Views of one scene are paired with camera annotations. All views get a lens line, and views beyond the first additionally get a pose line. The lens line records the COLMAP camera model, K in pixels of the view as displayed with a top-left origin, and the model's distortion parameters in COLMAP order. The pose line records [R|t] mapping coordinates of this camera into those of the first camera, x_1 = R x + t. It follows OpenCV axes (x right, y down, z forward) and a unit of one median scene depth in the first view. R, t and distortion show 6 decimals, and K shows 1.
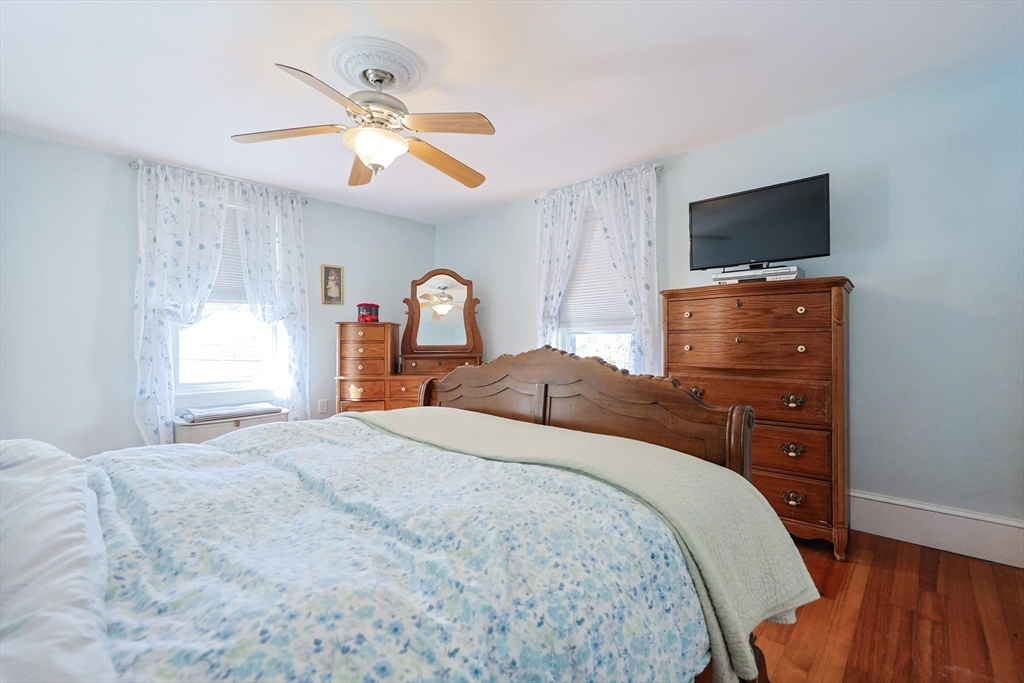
lens RADIAL K [[439.2, 0, 514.1], [0, 439.2, 334.5], [0, 0, 1]] dist [-0.002322, 0.000177]
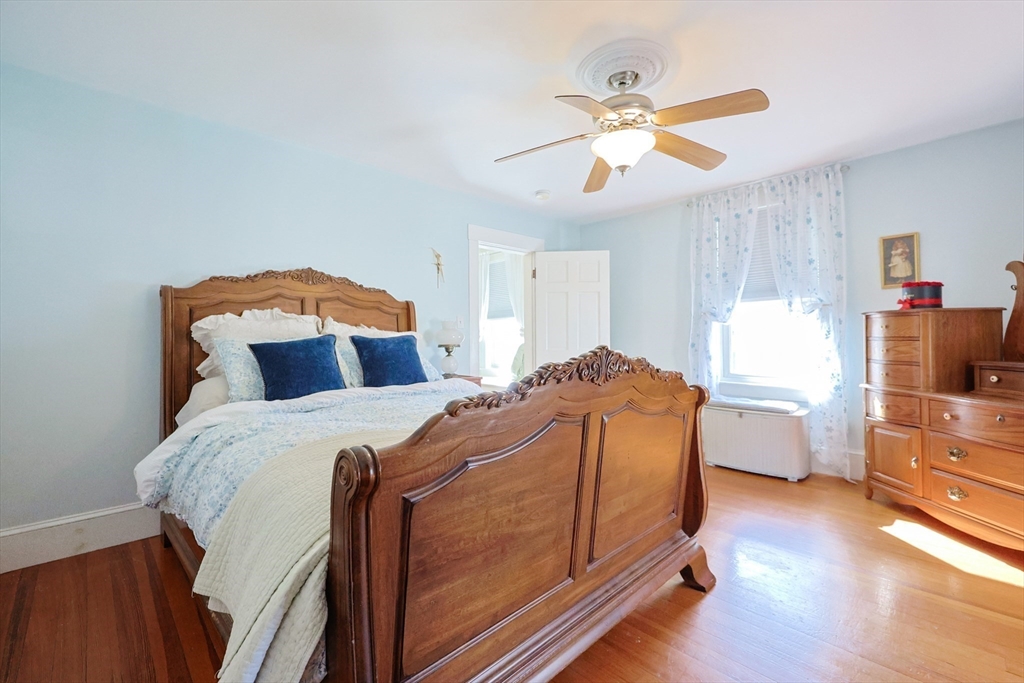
lens RADIAL K [[439.2, 0, 514.1], [0, 439.2, 334.5], [0, 0, 1]] dist [-0.002322, 0.000177]
pose [[-0.047763, -0.000258, -0.998859, 0.394280], [0.025189, 0.999682, -0.001463, -0.004634], [0.998541, -0.025231, -0.047741, 0.427917]]
